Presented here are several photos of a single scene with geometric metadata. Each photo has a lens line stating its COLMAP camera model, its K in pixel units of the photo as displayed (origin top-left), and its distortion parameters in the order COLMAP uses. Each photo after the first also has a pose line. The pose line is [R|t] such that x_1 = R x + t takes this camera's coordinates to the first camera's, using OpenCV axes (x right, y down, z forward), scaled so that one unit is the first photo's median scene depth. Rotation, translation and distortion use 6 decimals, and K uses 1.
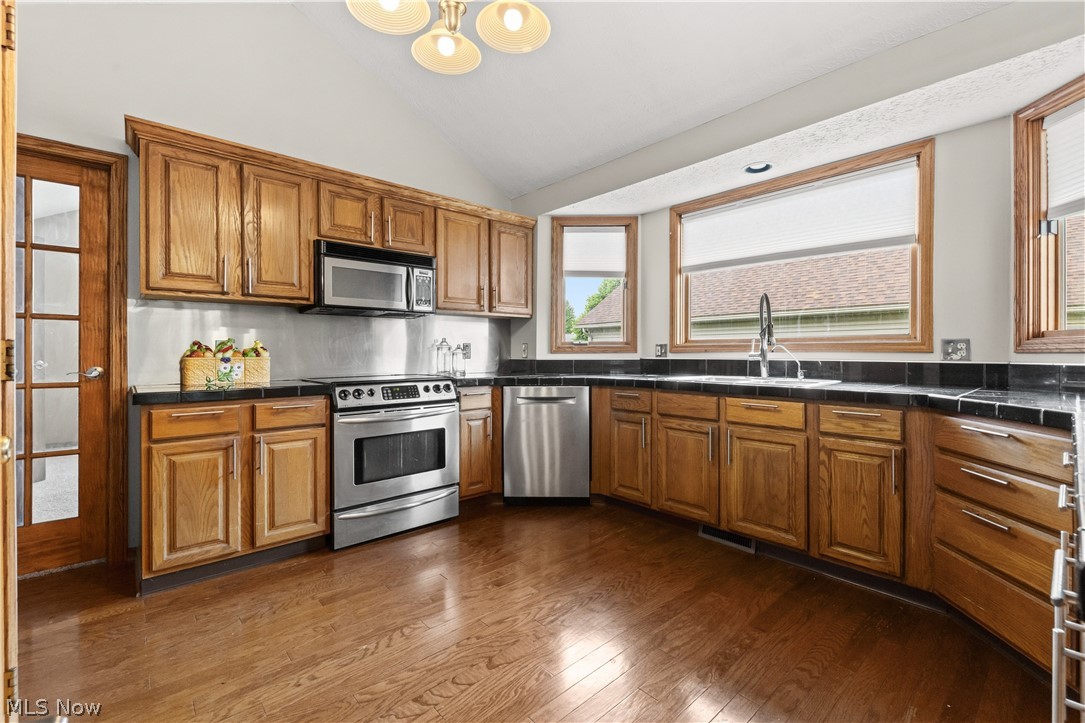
lens RADIAL K [[462.5, 0, 554.9], [0, 462.5, 355.1], [0, 0, 1]] dist [0.006590, -0.005820]
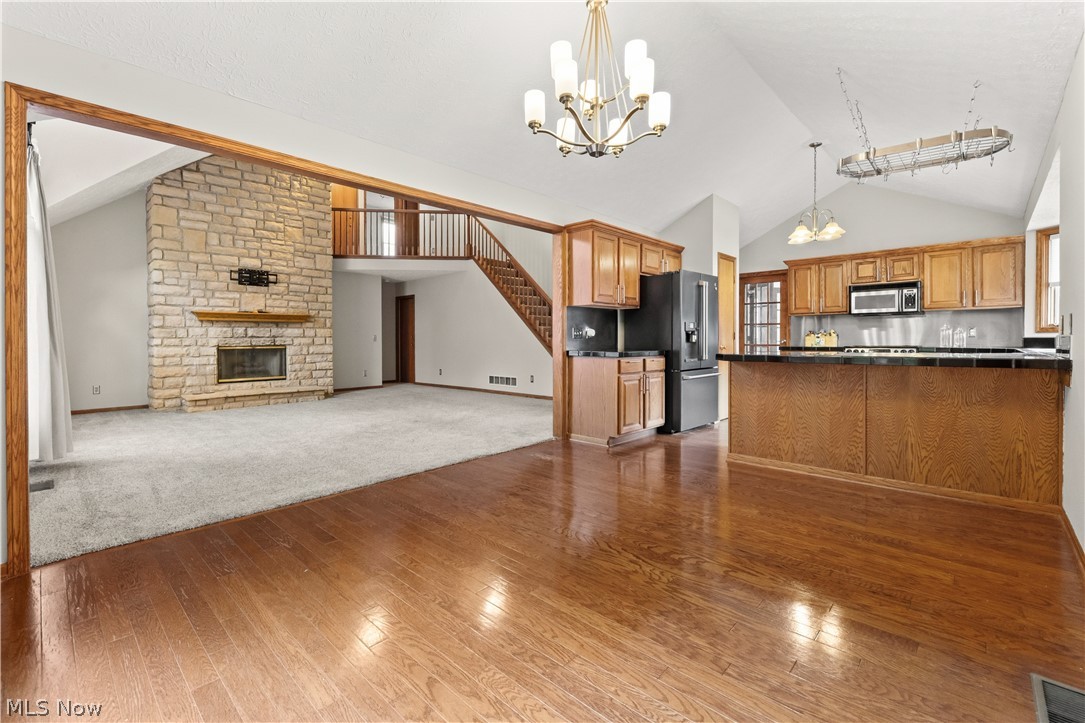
lens RADIAL K [[462.5, 0, 528.8], [0, 462.5, 344.8], [0, 0, 1]] dist [0.006590, -0.005820]
pose [[0.050682, 0.012903, -0.998631, 1.711617], [-0.000725, 0.999917, 0.012883, 0.019554], [0.998715, 0.000071, 0.050688, -0.723886]]
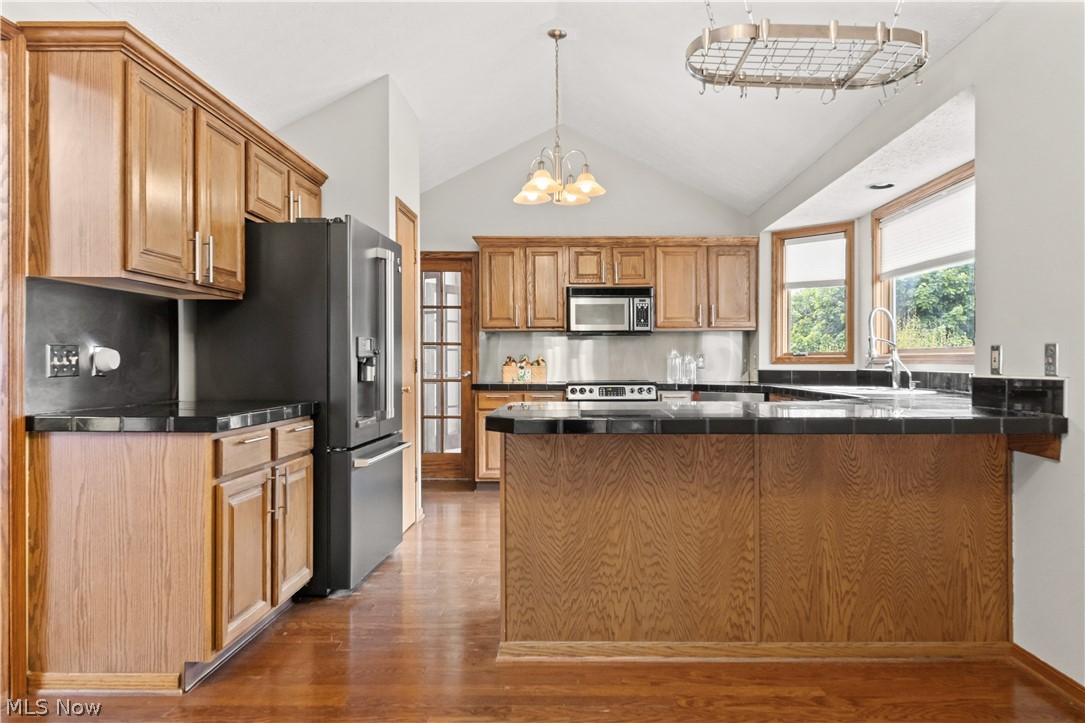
lens RADIAL K [[722.7, 0, 561.9], [0, 722.7, 364.0], [0, 0, 1]] dist [0.004836, -0.001278]
pose [[0.726118, 0.002795, -0.687564, 1.048254], [-0.004550, 0.999989, -0.000741, -0.000341], [0.687555, 0.003666, 0.726123, -0.683073]]
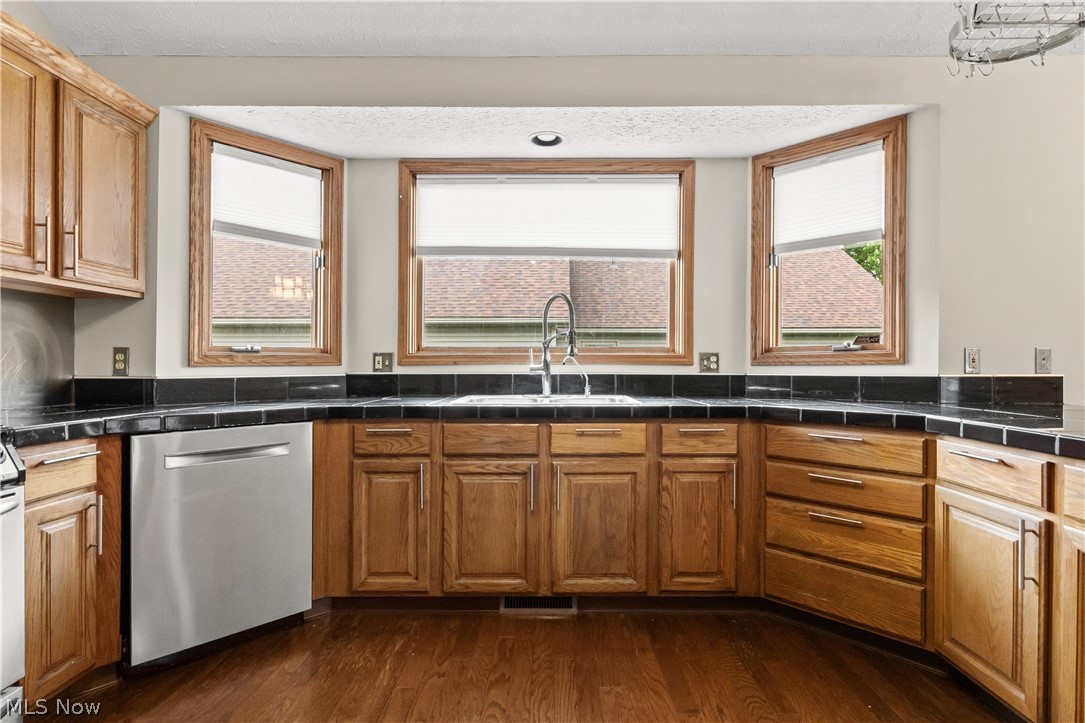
lens RADIAL K [[541.1, 0, 547.7], [0, 541.1, 368.6], [0, 0, 1]] dist [0.002455, -0.001242]
pose [[0.677869, -0.005091, 0.735165, -0.263794], [0.003480, 0.999987, 0.003717, -0.003039], [-0.735175, 0.000039, 0.677878, 0.350668]]
